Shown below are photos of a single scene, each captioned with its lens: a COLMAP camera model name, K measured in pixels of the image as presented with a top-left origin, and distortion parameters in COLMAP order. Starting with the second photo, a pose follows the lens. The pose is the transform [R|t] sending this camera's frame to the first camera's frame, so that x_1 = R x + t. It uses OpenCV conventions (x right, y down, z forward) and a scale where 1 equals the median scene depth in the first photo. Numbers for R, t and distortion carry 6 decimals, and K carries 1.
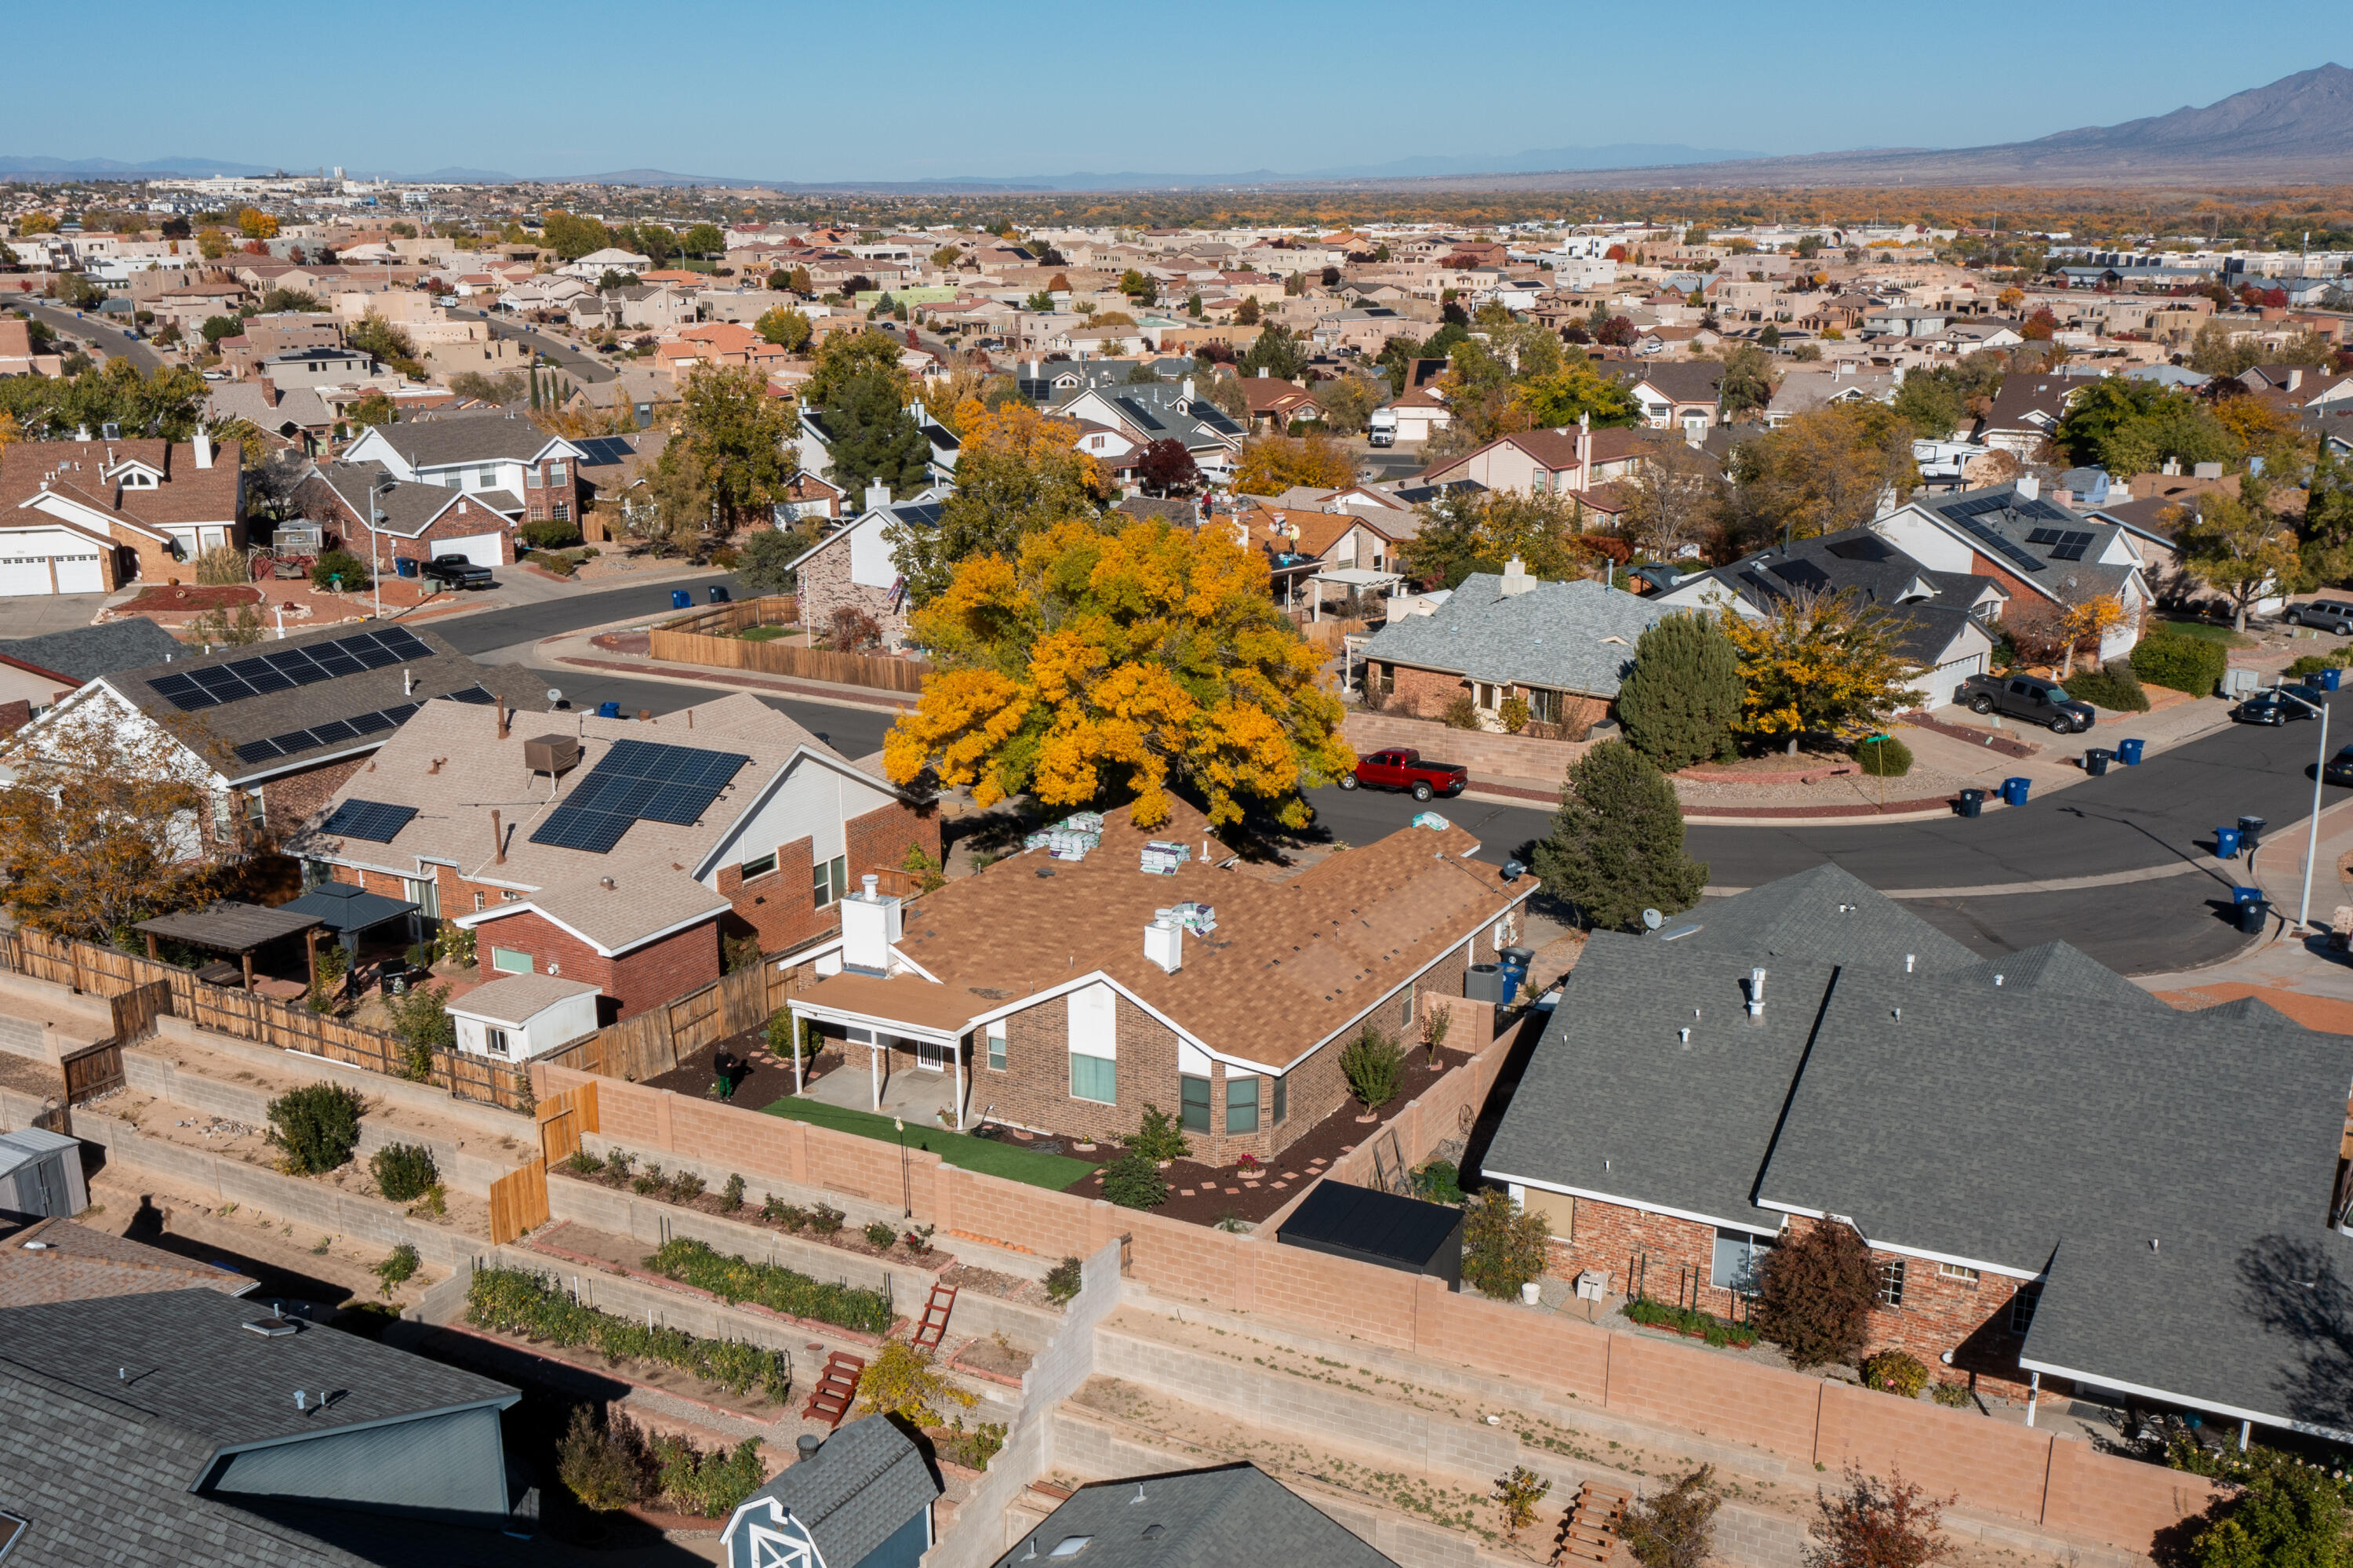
lens RADIAL K [[2287.5, 0, 1176.5], [0, 2287.5, 784.0], [0, 0, 1]] dist [0.005974, -0.008076]
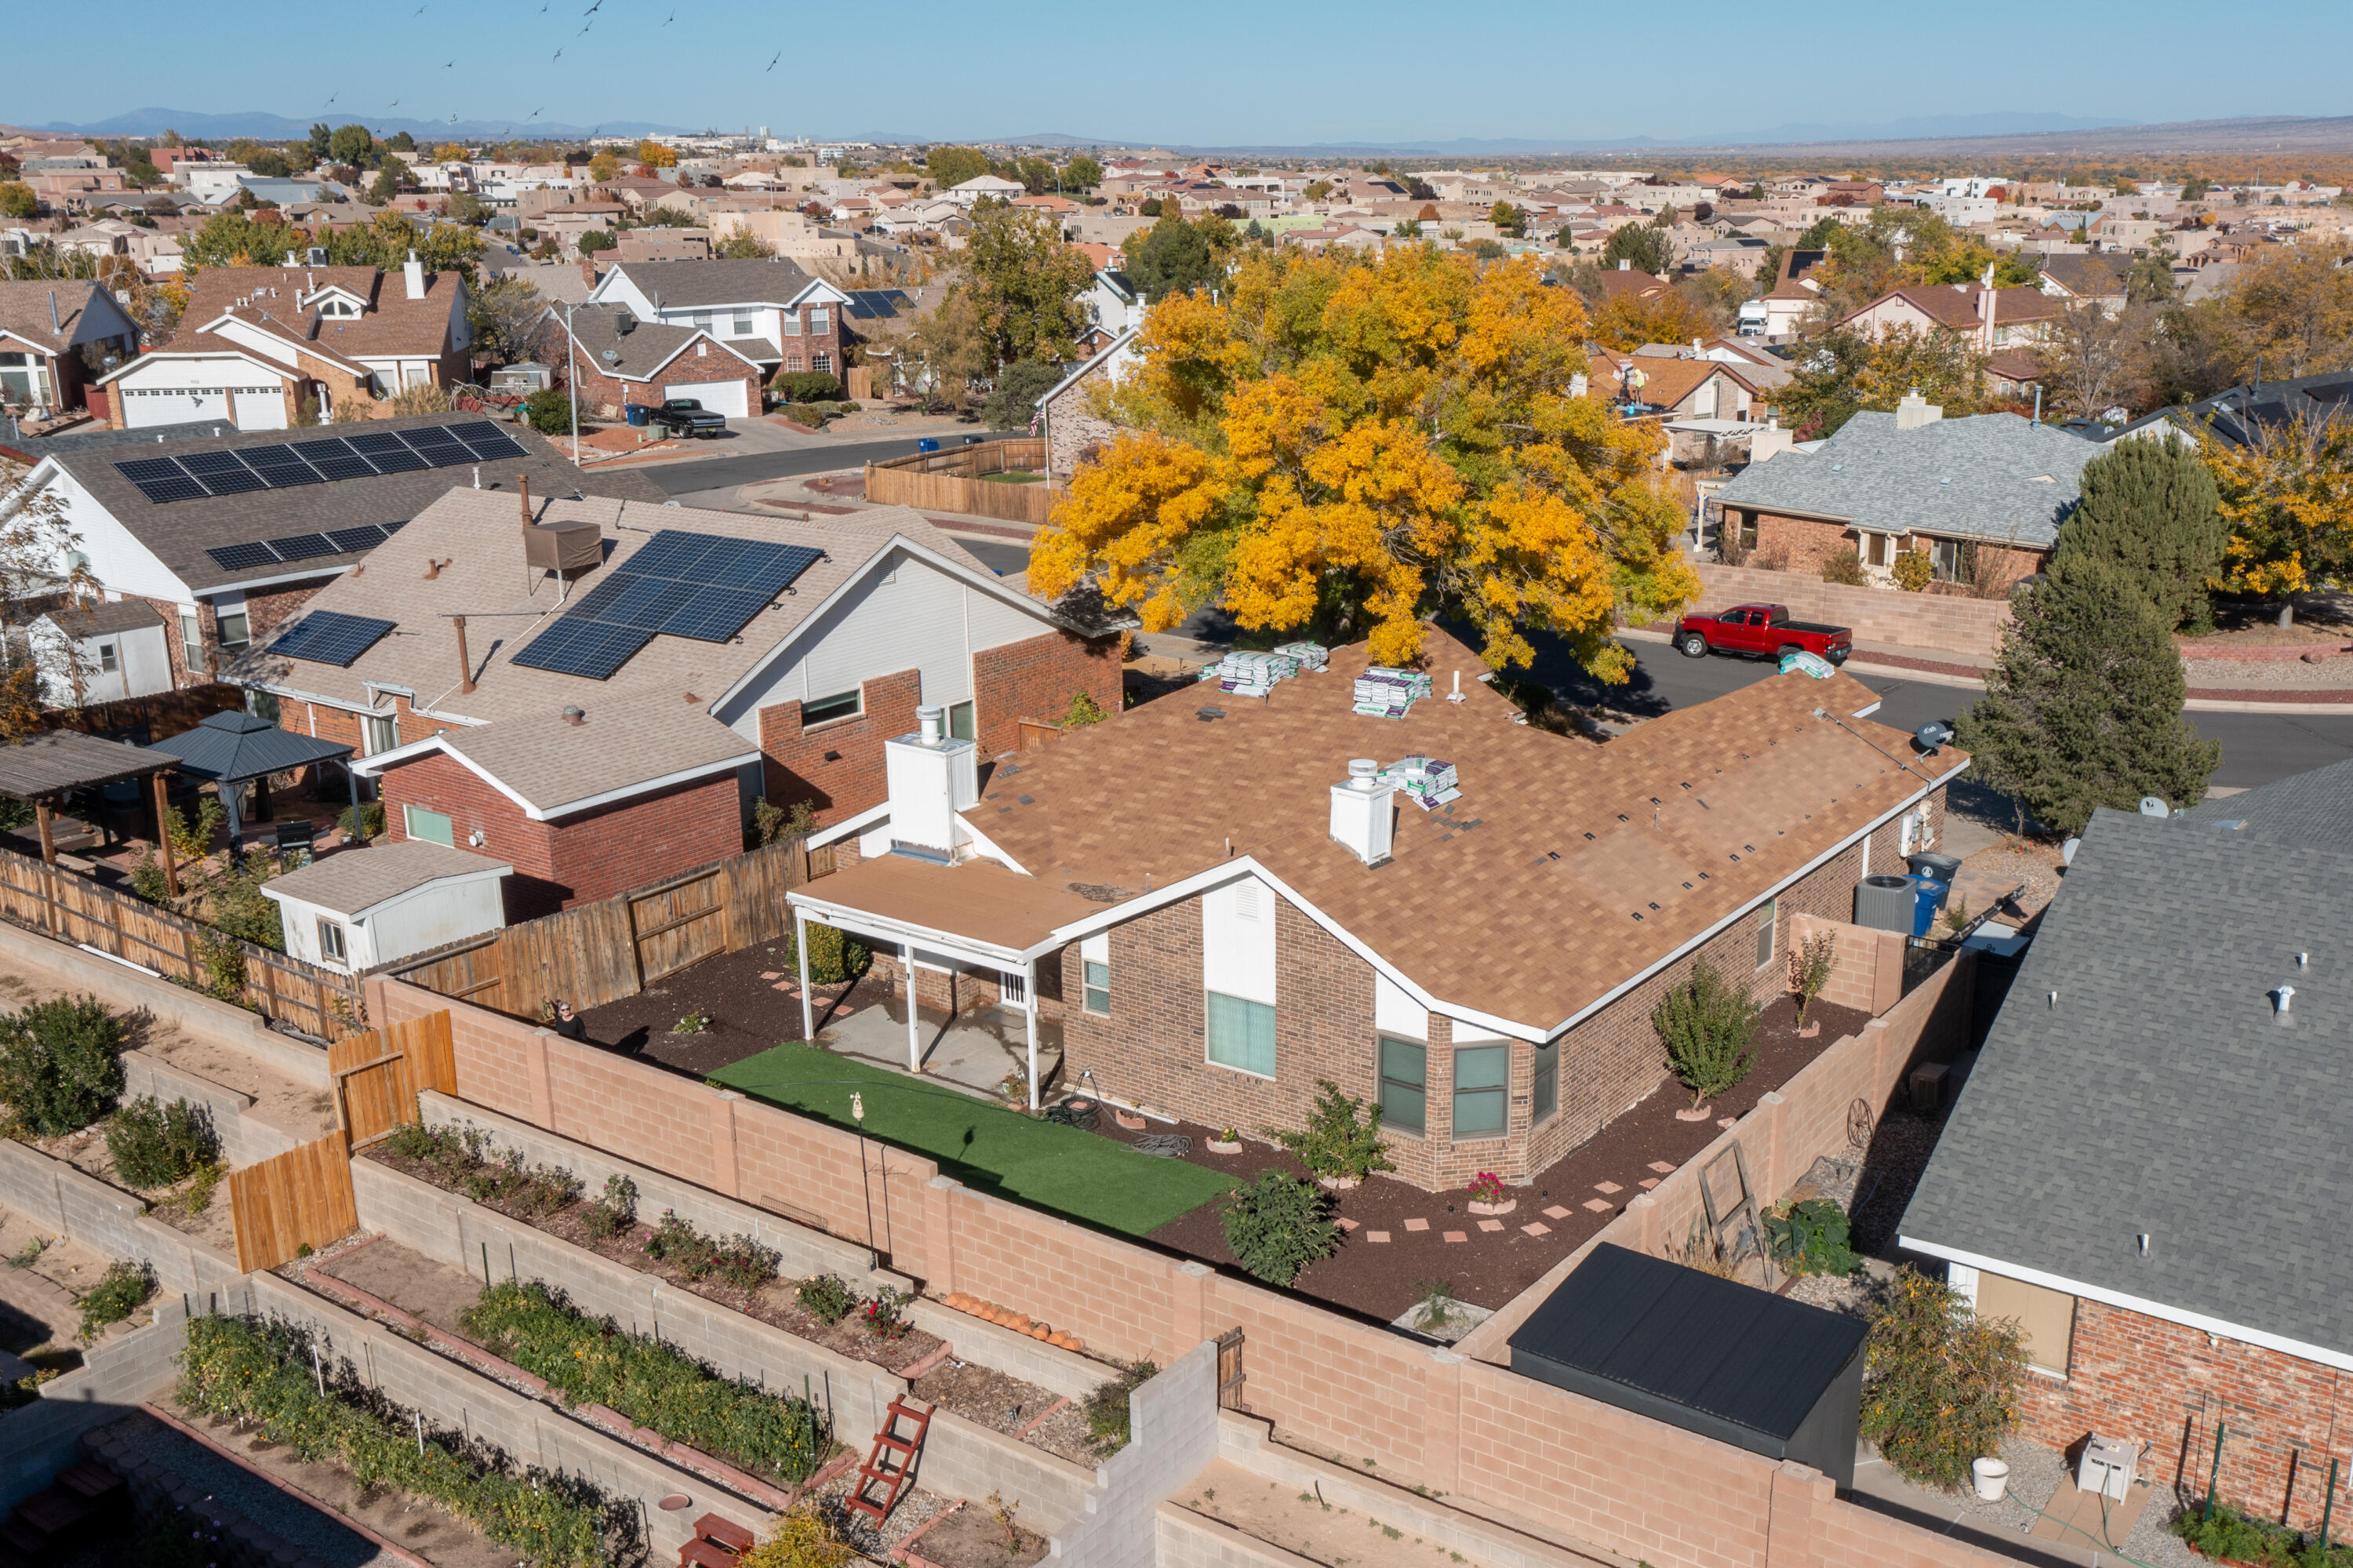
lens RADIAL K [[2236.1, 0, 1341.1], [0, 2236.1, 773.0], [0, 0, 1]] dist [-0.002906, -0.010499]
pose [[0.995882, 0.025503, -0.087000, 0.030875], [-0.023434, 0.999420, 0.024725, 0.033730], [0.087580, -0.022585, 0.995901, 0.316579]]
